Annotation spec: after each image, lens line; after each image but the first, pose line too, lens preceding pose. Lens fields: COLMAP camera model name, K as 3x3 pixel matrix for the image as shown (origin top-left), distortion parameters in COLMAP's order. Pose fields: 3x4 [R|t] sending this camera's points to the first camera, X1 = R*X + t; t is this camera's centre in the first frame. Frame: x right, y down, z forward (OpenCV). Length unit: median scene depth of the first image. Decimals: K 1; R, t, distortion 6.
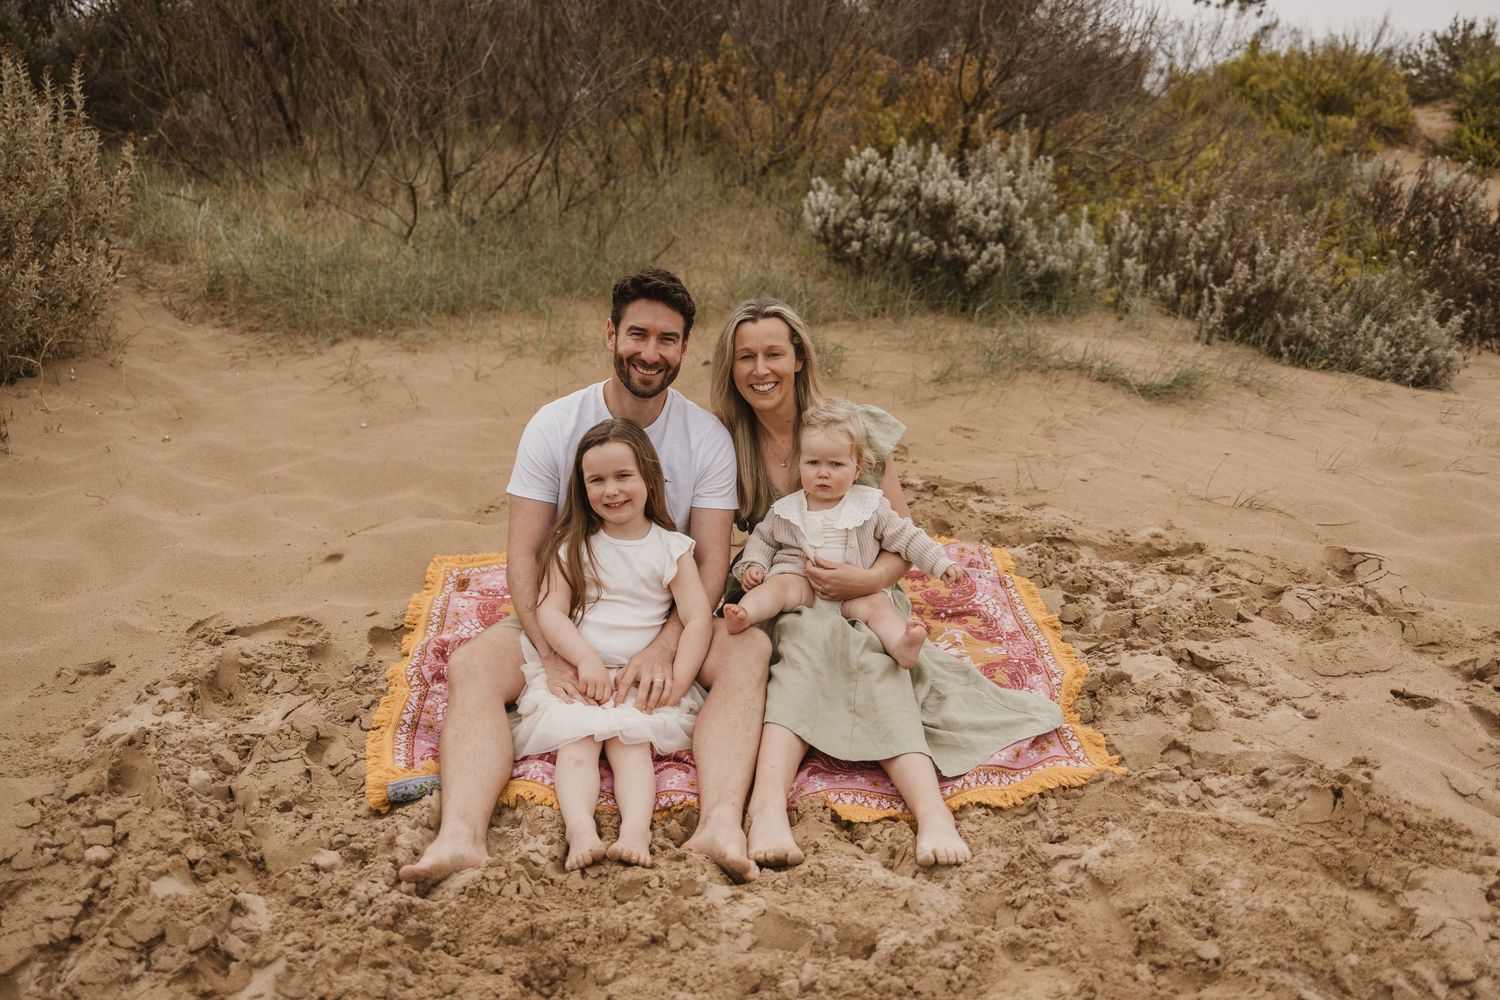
lens RADIAL K [[1486.3, 0, 749.6], [0, 1486.3, 499.6], [0, 0, 1]] dist [0.003932, -0.000737]
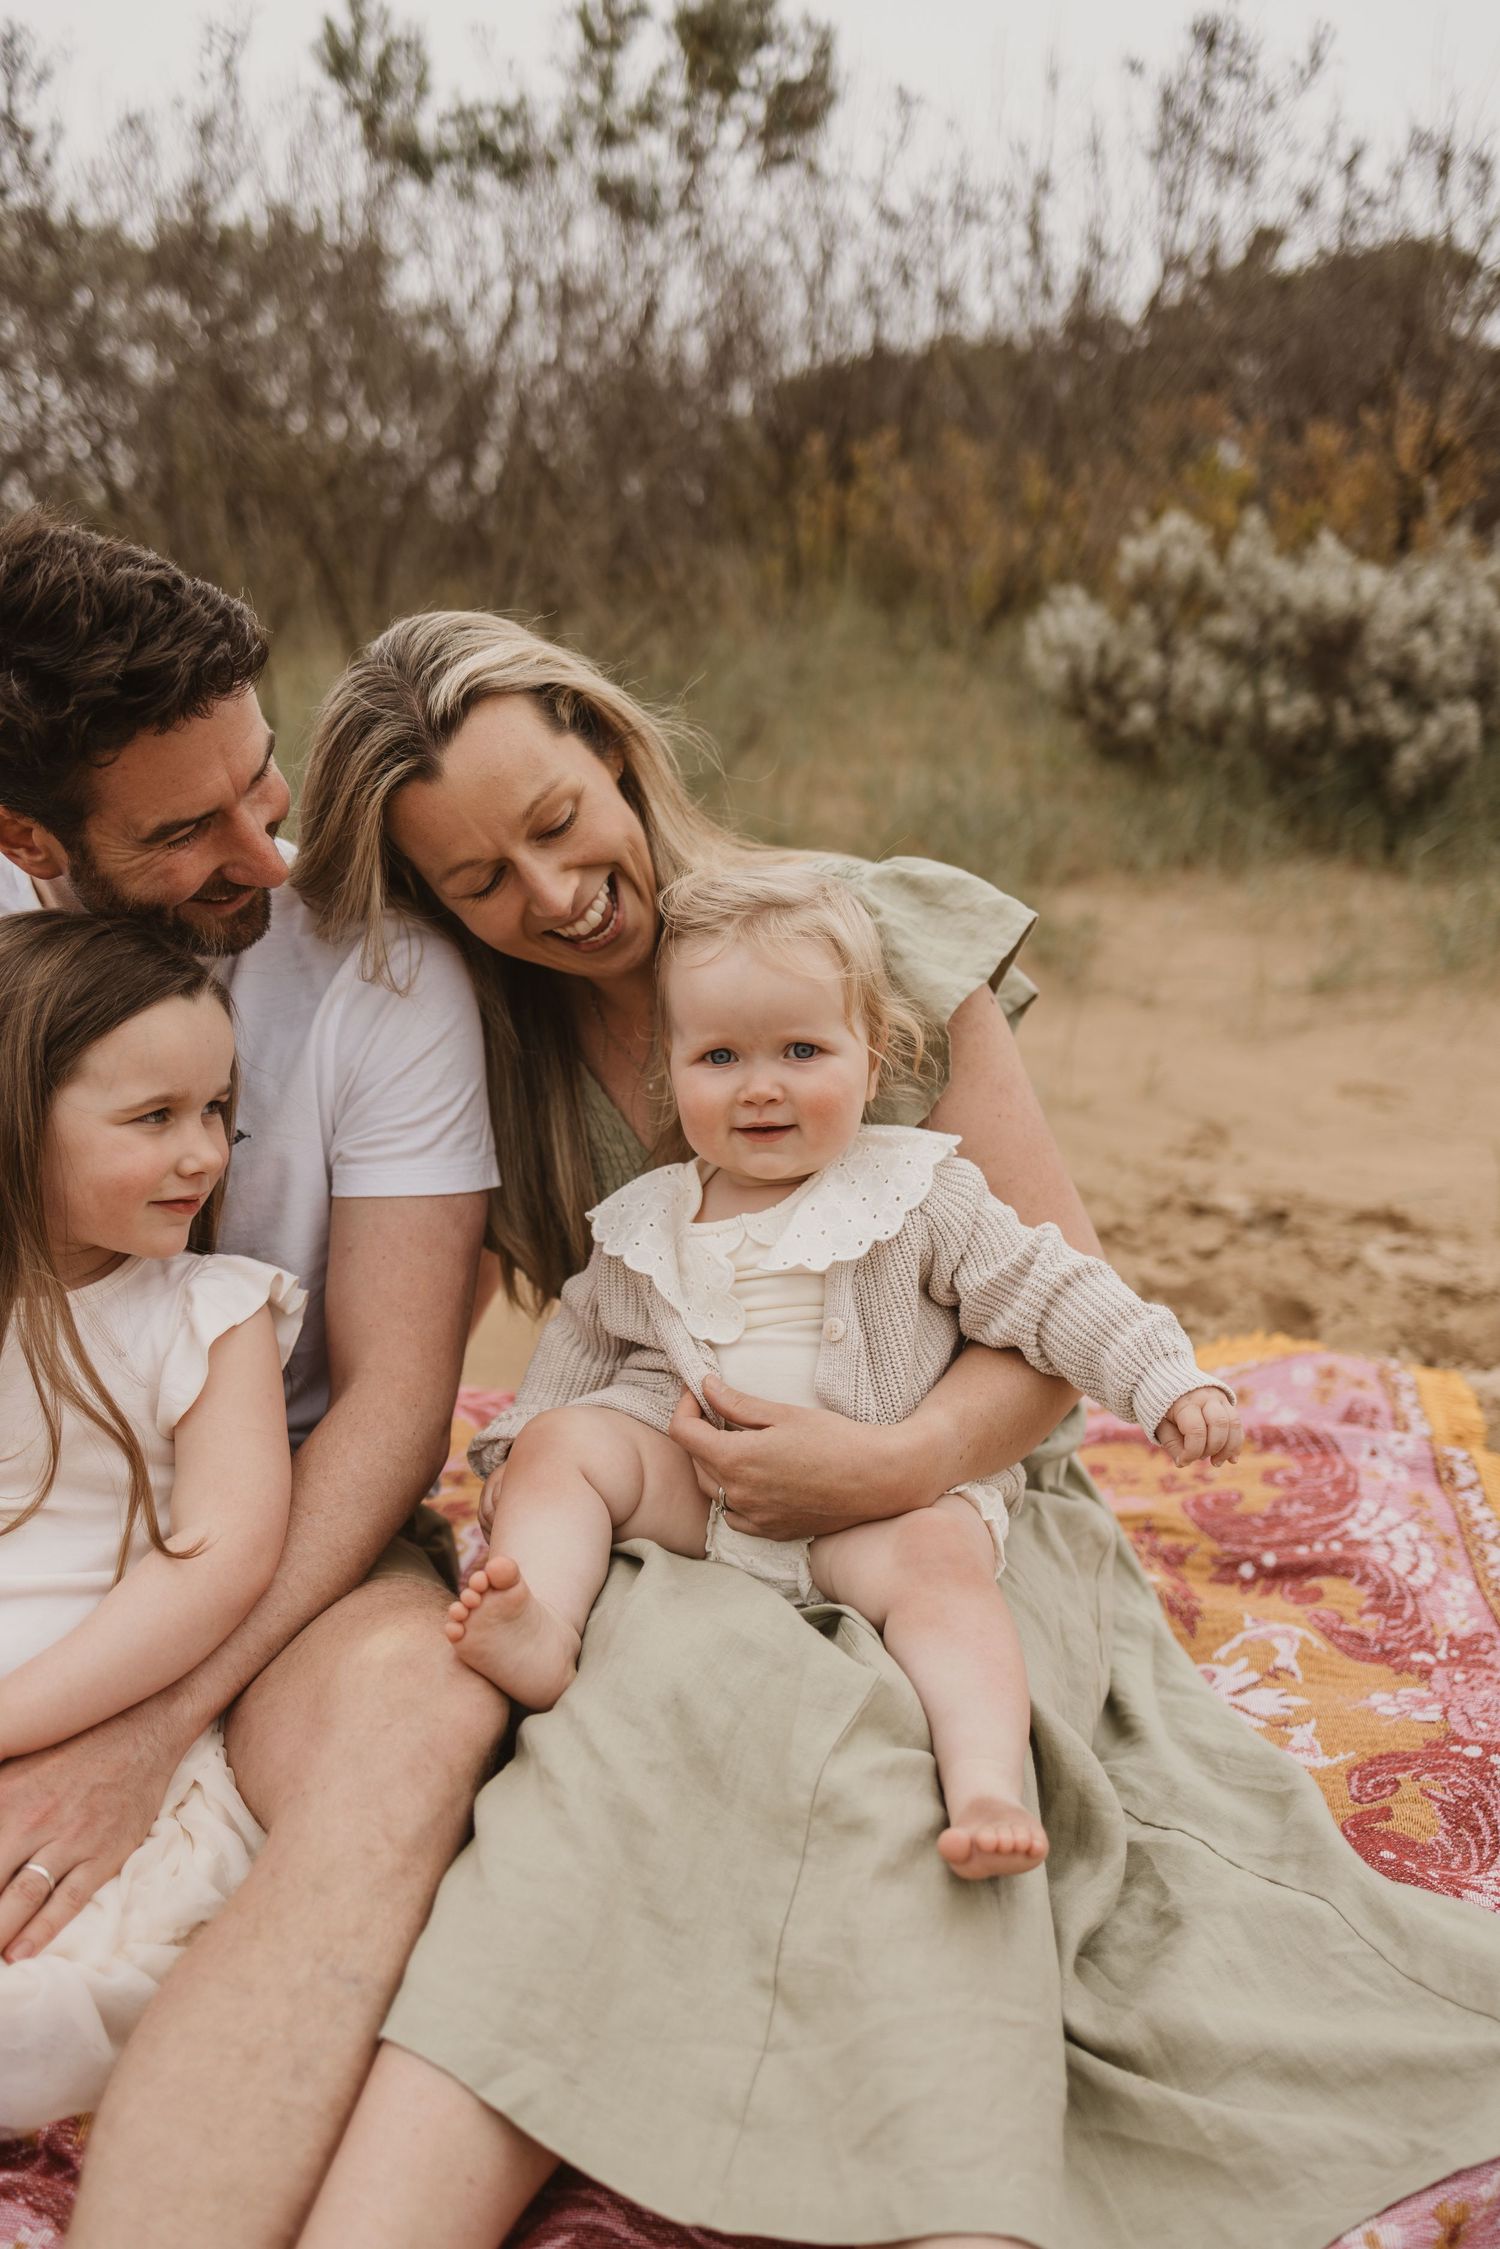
lens RADIAL K [[2228.5, 0, 742.9], [0, 2228.5, 1122.9], [0, 0, 1]] dist [0.003932, -0.000737]
pose [[0.986132, -0.000225, -0.165960, 0.085850], [-0.013475, 0.996588, -0.081424, 0.017903], [0.165412, 0.082531, 0.982765, 0.415885]]
